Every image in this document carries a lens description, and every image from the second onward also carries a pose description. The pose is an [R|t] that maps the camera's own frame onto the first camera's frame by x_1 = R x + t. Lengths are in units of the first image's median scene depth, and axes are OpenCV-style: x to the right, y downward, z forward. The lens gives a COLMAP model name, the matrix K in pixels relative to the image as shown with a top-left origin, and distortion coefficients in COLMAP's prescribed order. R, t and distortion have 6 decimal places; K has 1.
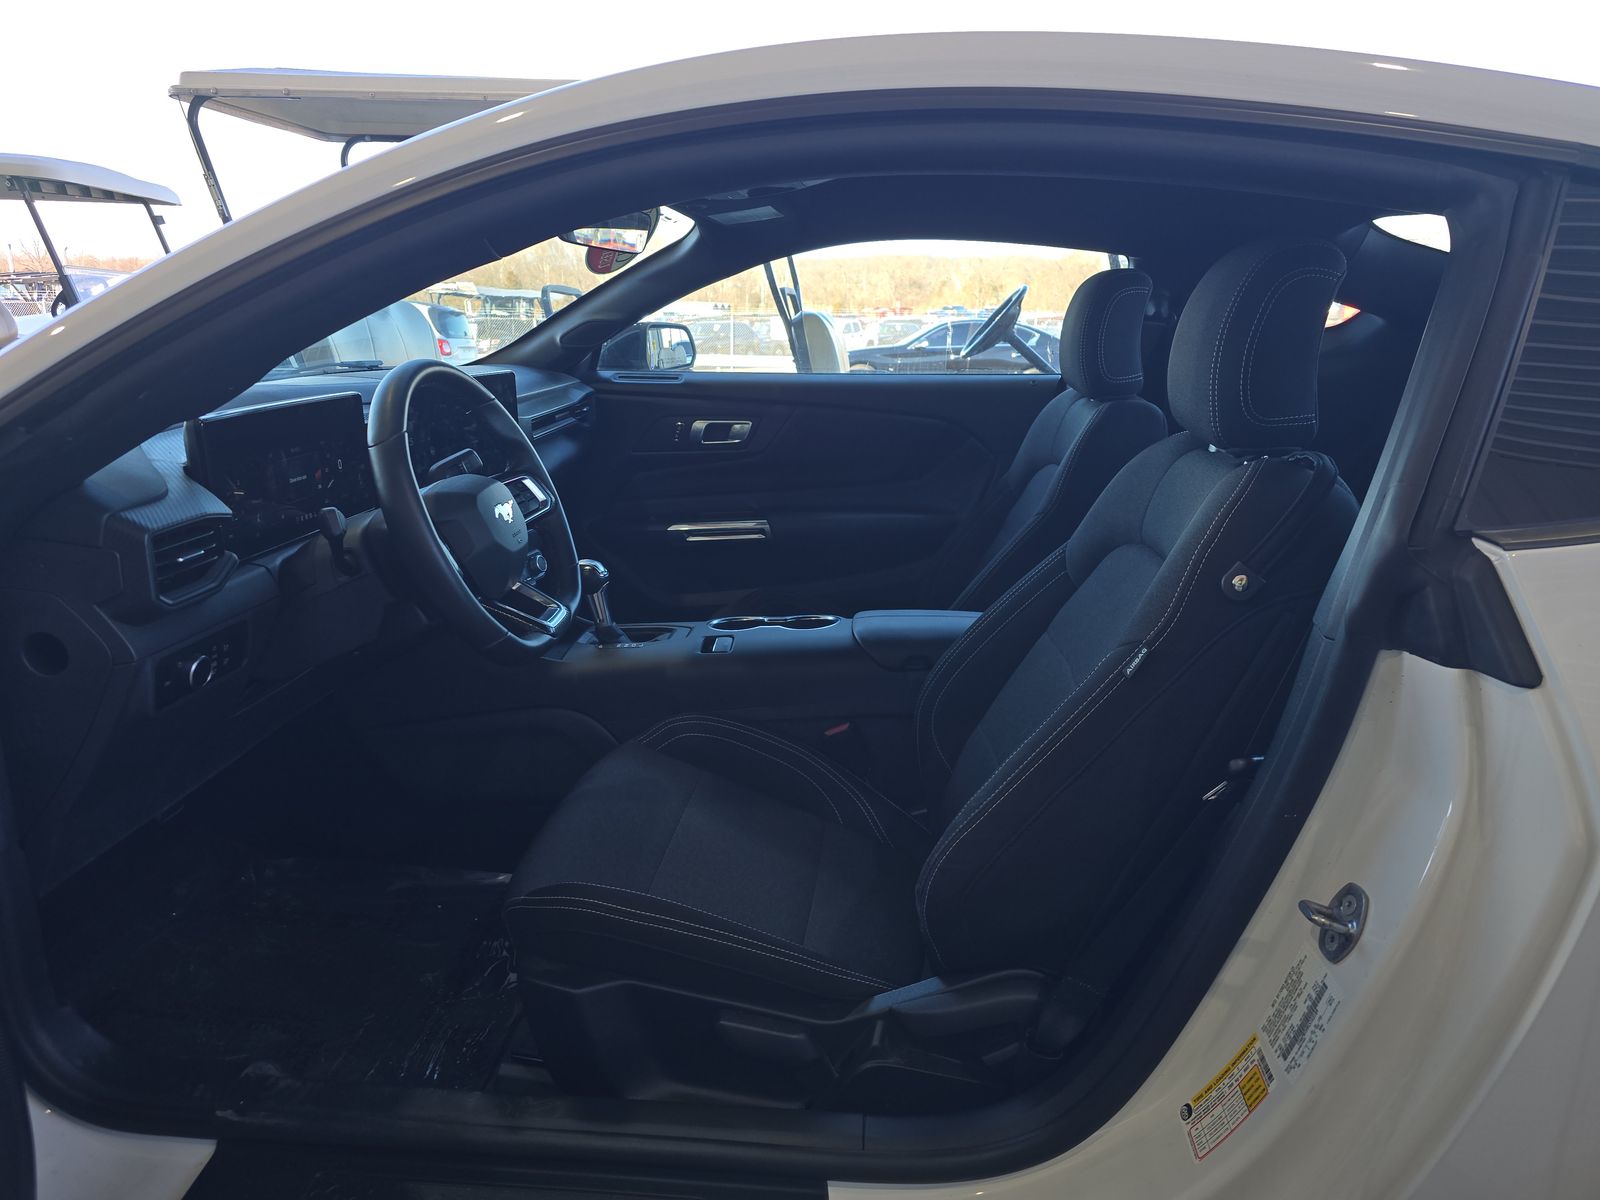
lens RADIAL K [[1064.1, 0, 807.6], [0, 1064.1, 599.0], [0, 0, 1]] dist [0.077633, -0.052254]
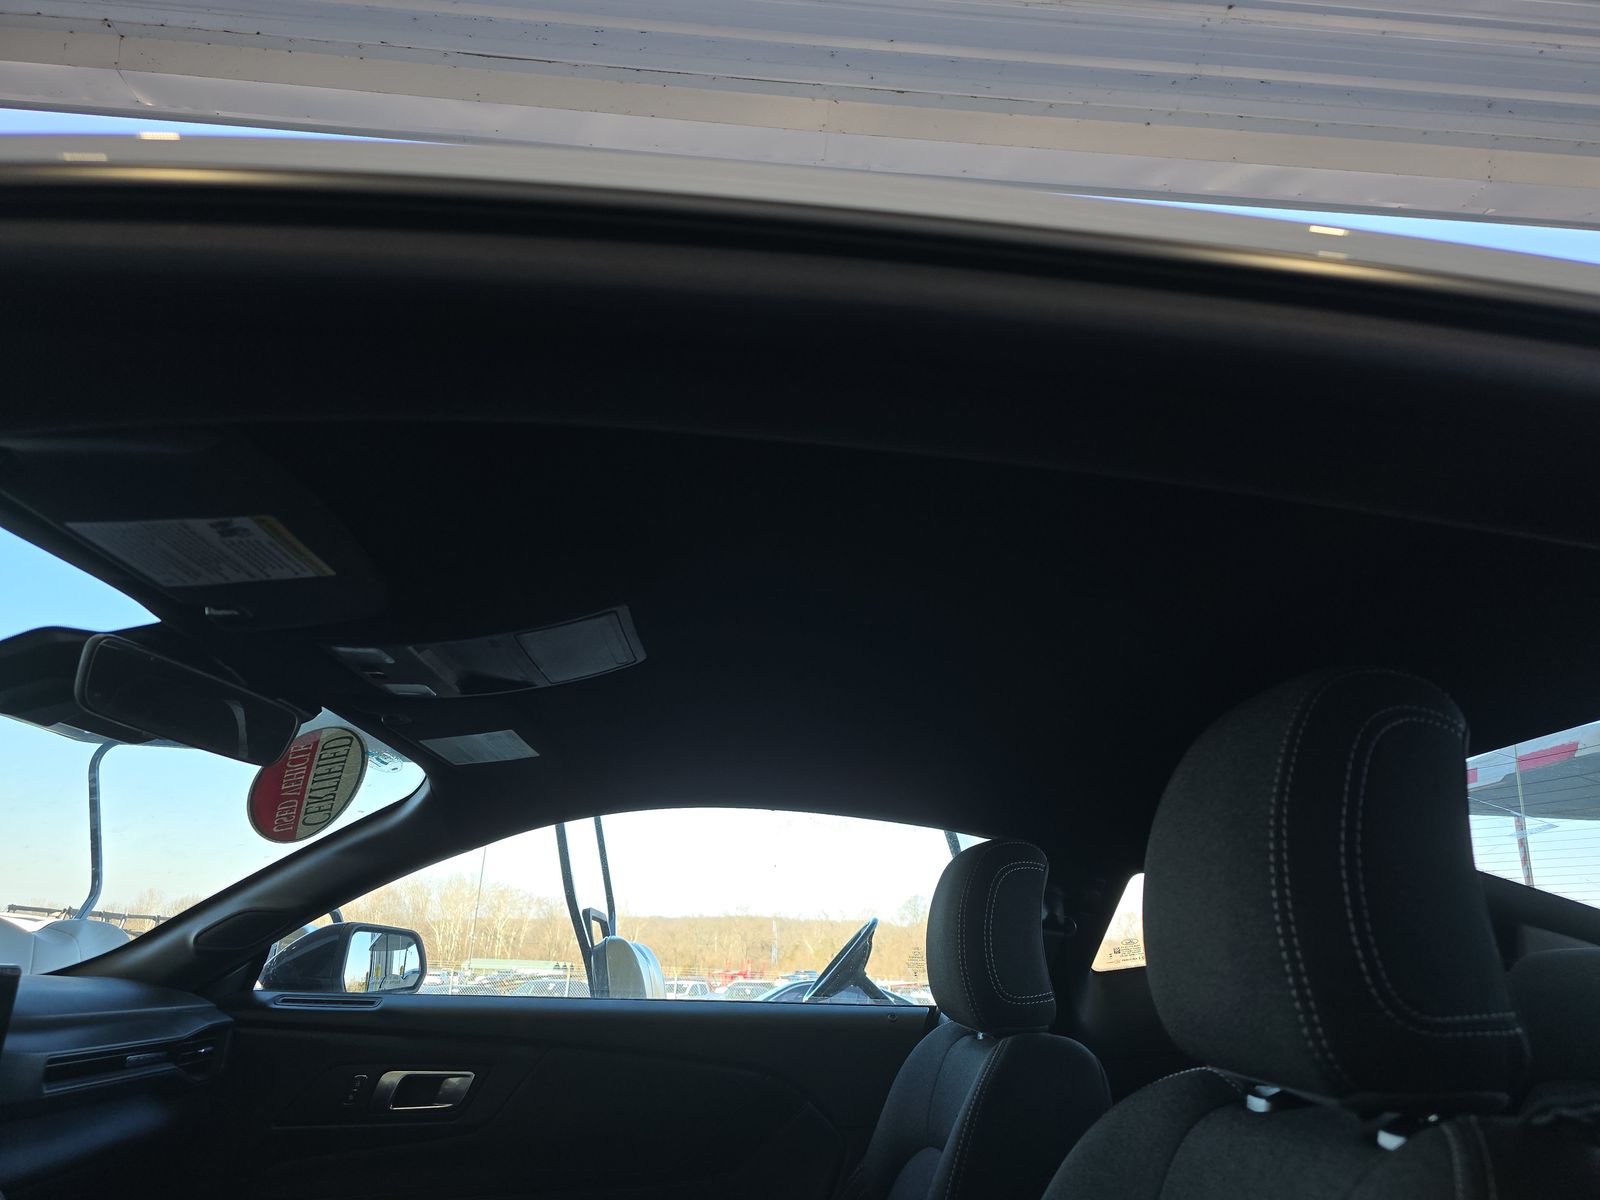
lens RADIAL K [[1064.1, 0, 807.6], [0, 1064.1, 599.0], [0, 0, 1]] dist [0.077633, -0.052254]
pose [[0.991093, 0.065946, 0.115699, 0.053231], [0.010996, 0.825291, -0.564600, -0.028216], [-0.132718, 0.560843, 0.817215, 0.264873]]
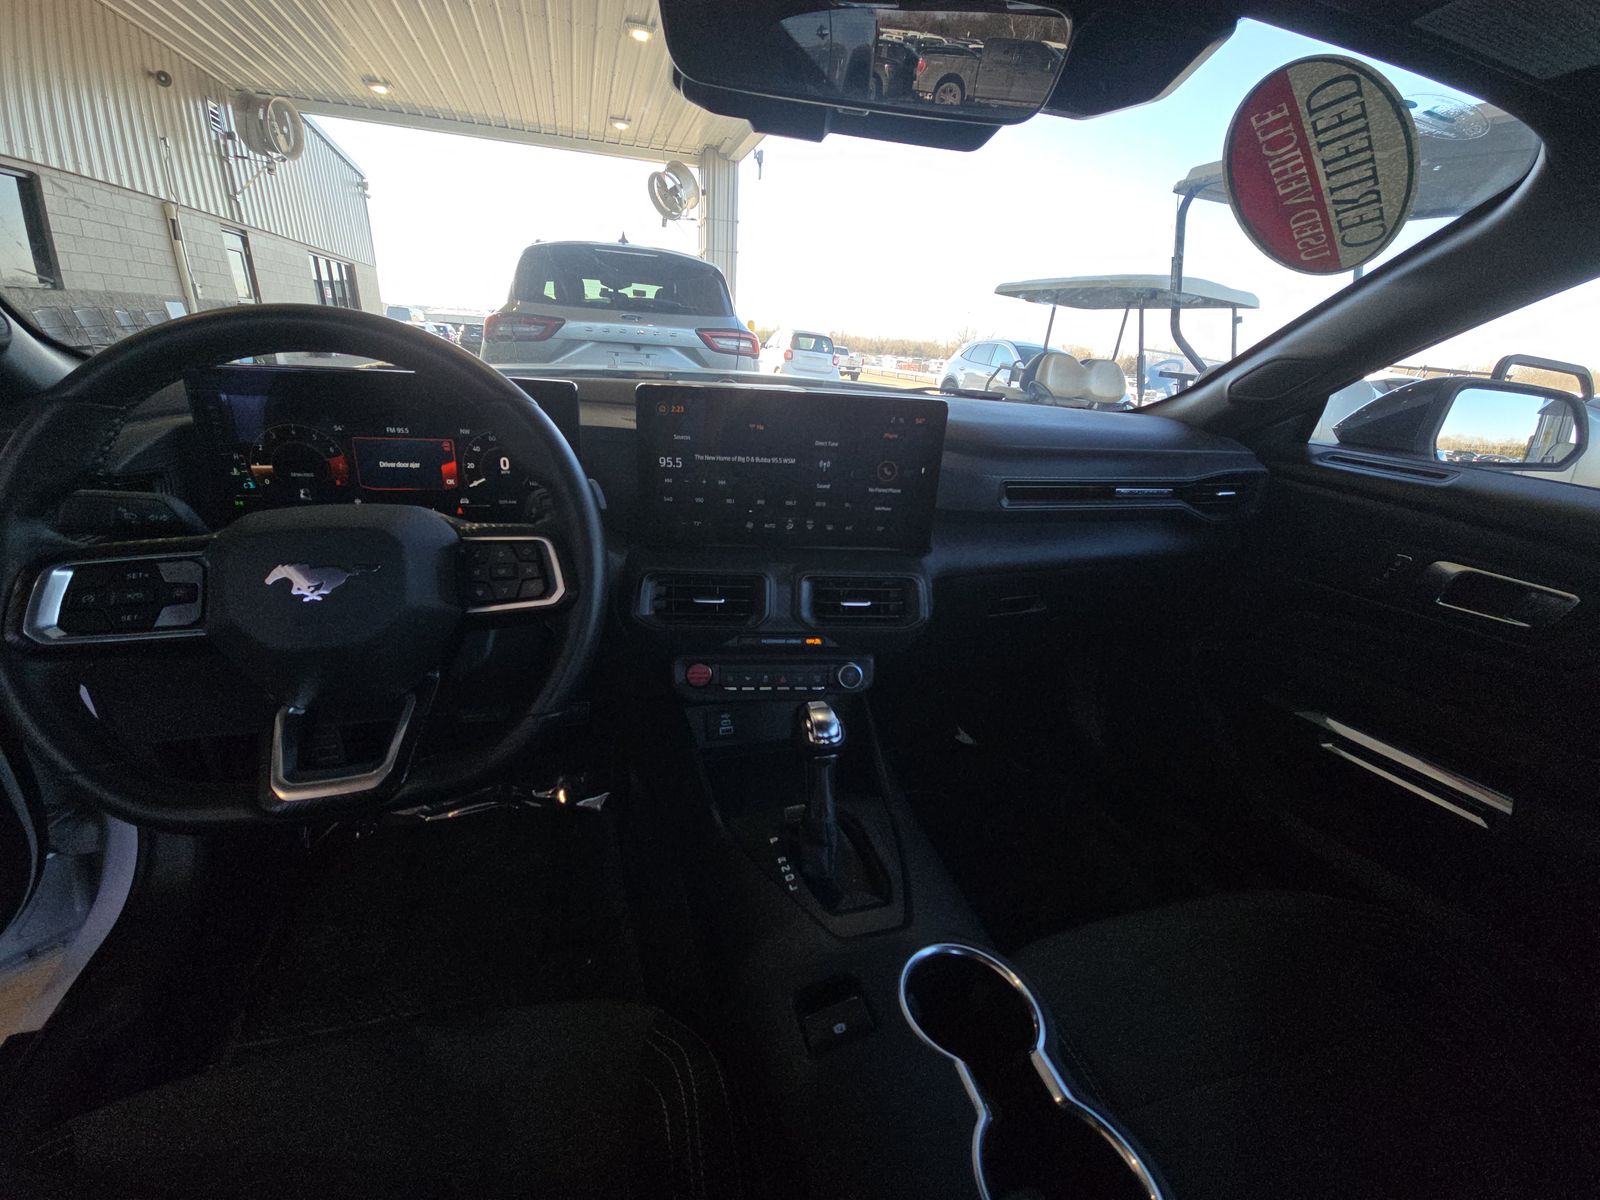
lens RADIAL K [[638.3, 0, 800.0], [0, 638.3, 600.0], [0, 0, 1]] dist [0.001077, -0.004038]
pose [[0.351207, 0.349762, -0.868516, 0.064822], [-0.309796, 0.918769, 0.244725, -0.127501], [0.883561, 0.183113, 0.431033, 0.586636]]
